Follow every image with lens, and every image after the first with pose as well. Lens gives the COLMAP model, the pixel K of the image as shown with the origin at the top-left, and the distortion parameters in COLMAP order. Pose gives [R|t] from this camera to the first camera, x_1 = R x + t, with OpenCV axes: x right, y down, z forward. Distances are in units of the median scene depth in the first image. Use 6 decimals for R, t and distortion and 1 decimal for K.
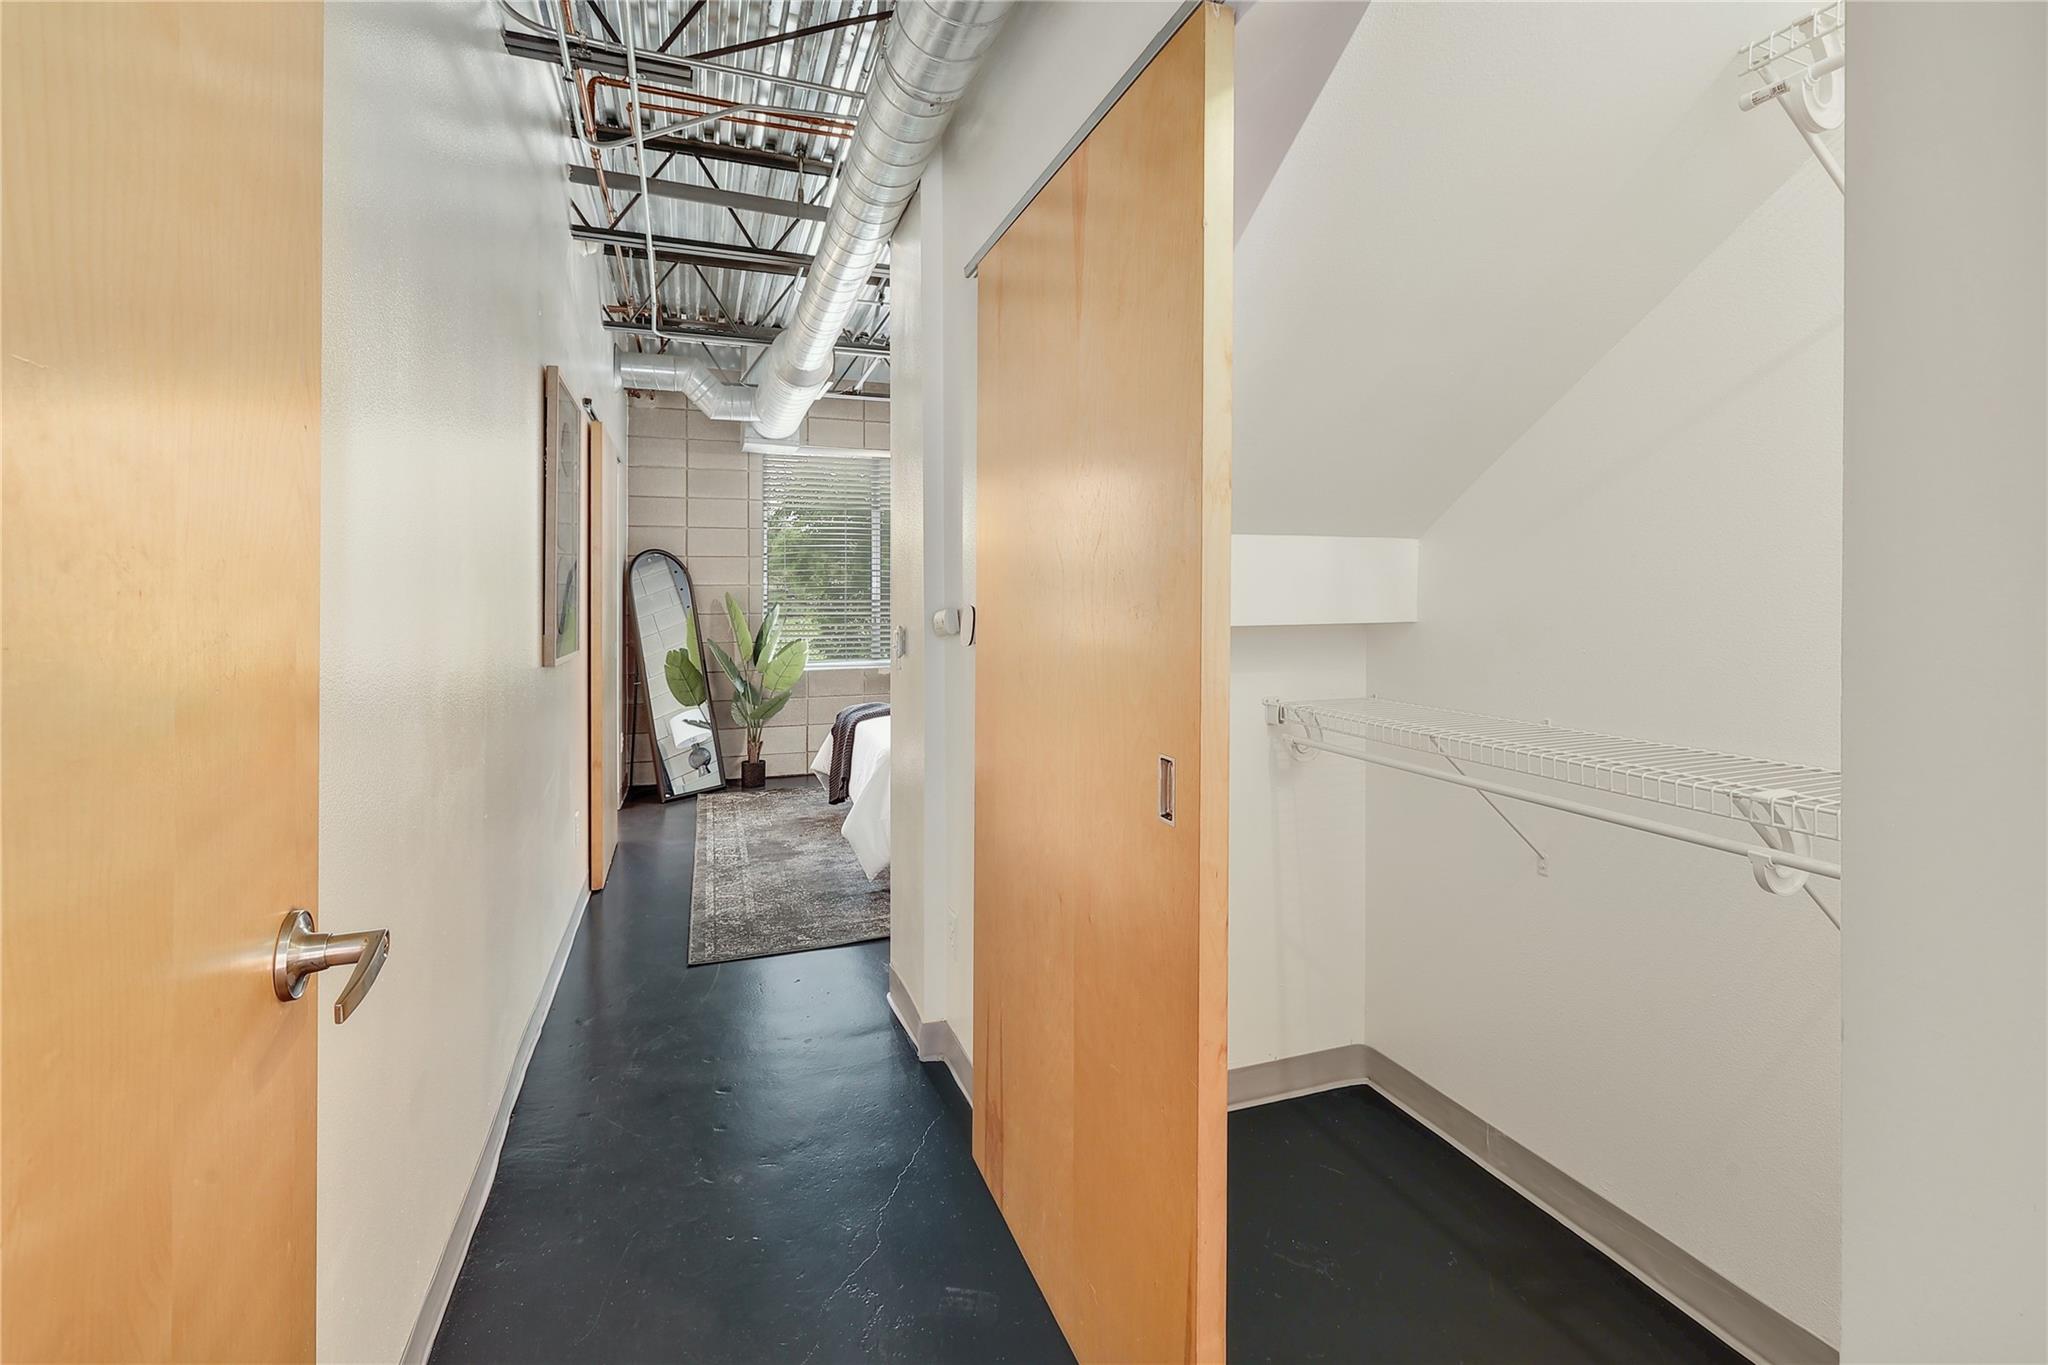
lens RADIAL K [[895.0, 0, 1013.6], [0, 895.0, 599.7], [0, 0, 1]] dist [-0.007622, 0.001157]
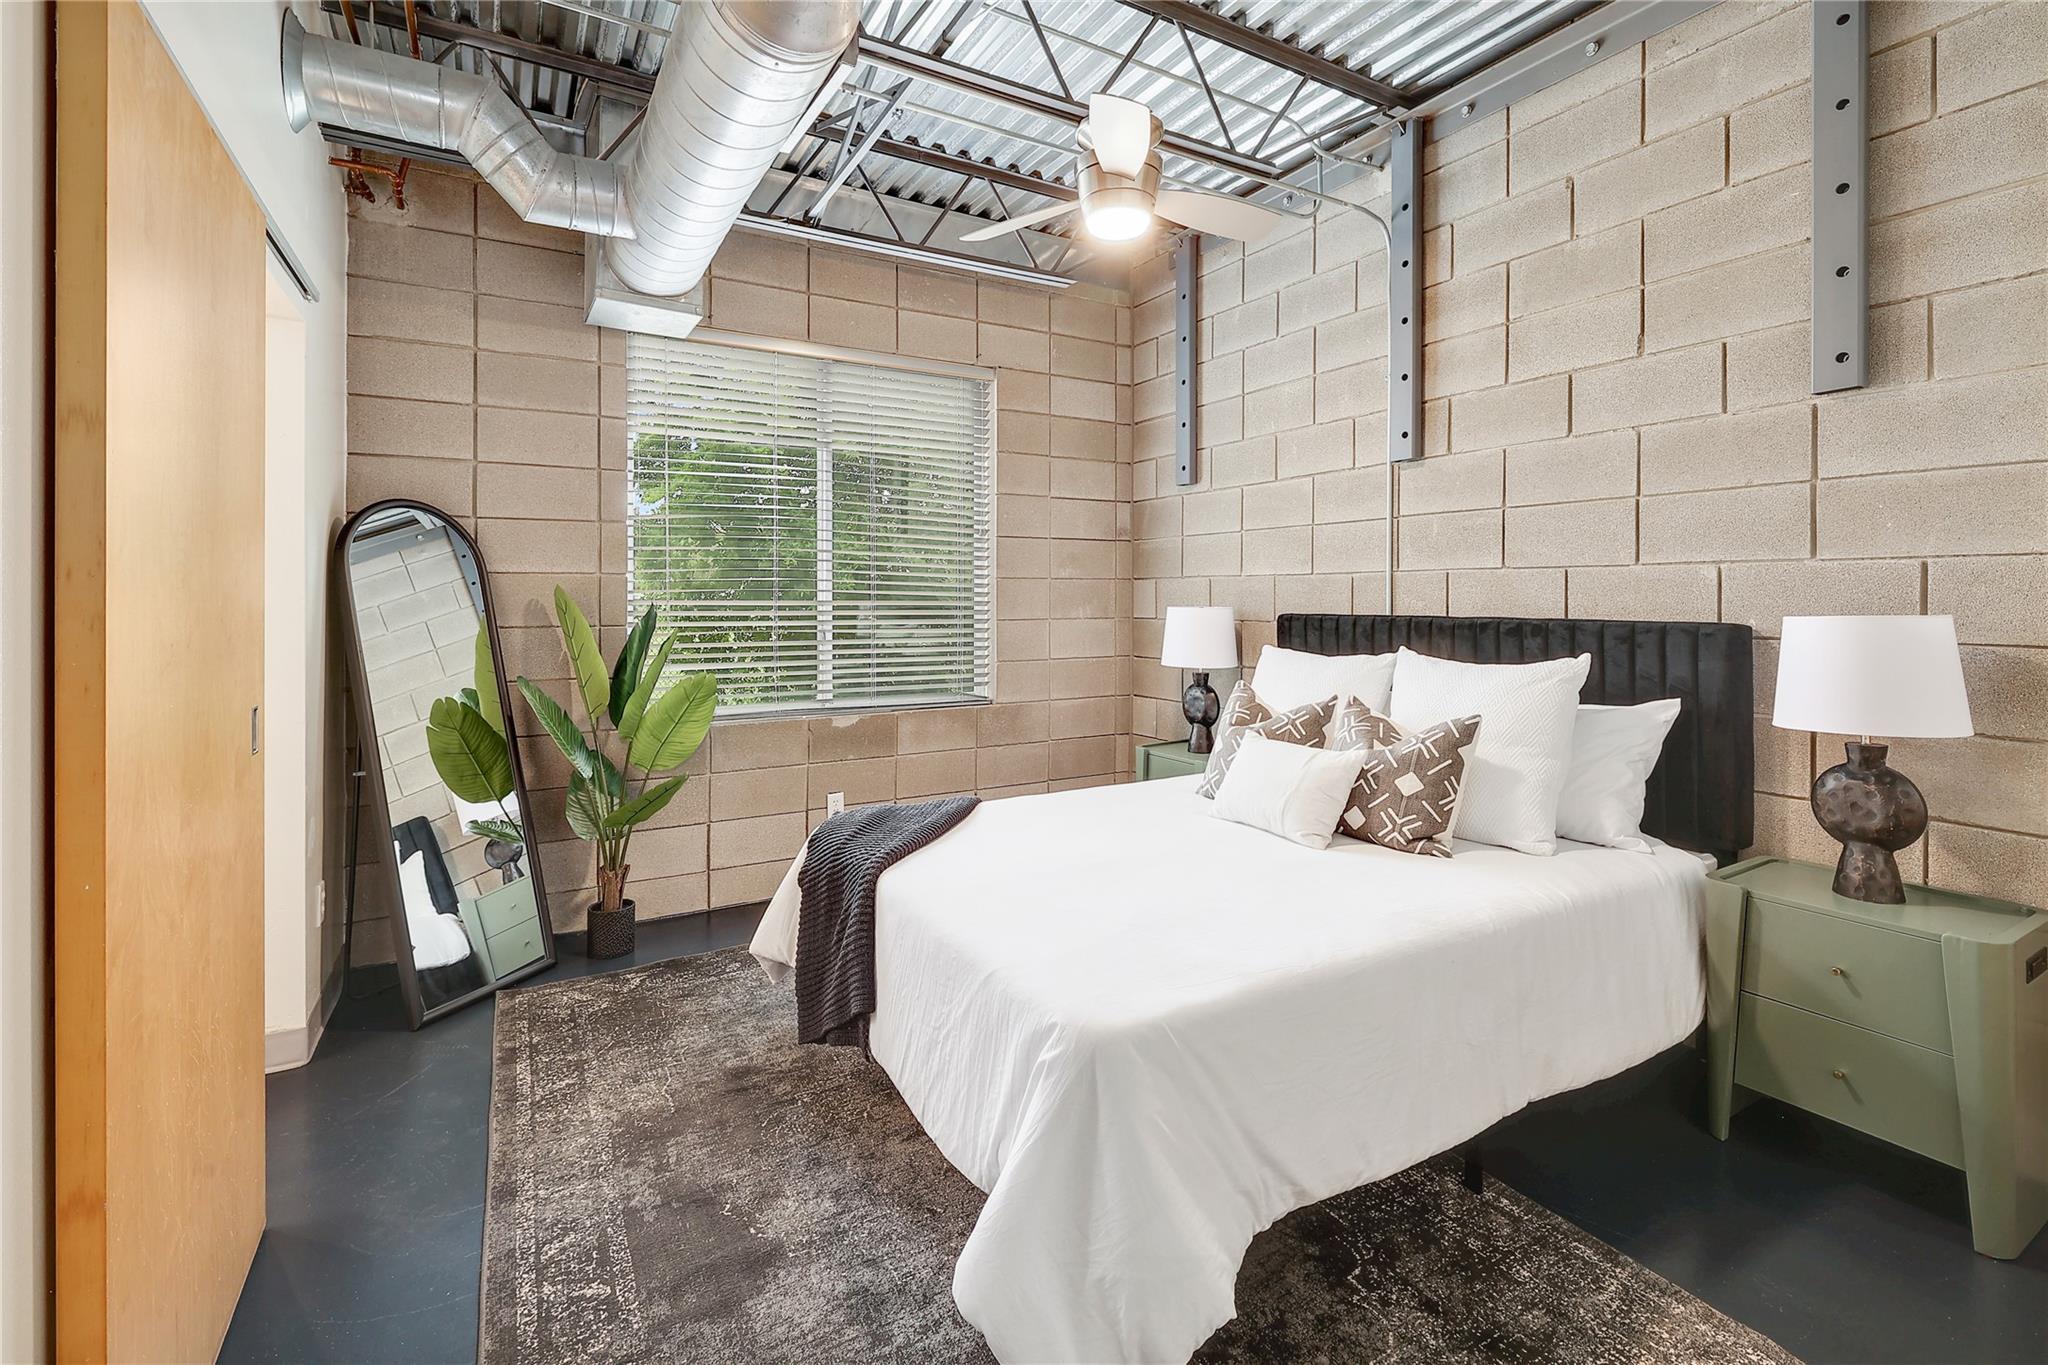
lens RADIAL K [[895.0, 0, 1015.9], [0, 895.0, 608.1], [0, 0, 1]] dist [-0.007622, 0.001157]
pose [[0.983973, 0.002810, 0.178297, -0.150911], [-0.004620, 0.999942, 0.009738, -0.001158], [-0.178259, -0.010406, 0.983929, 0.441443]]
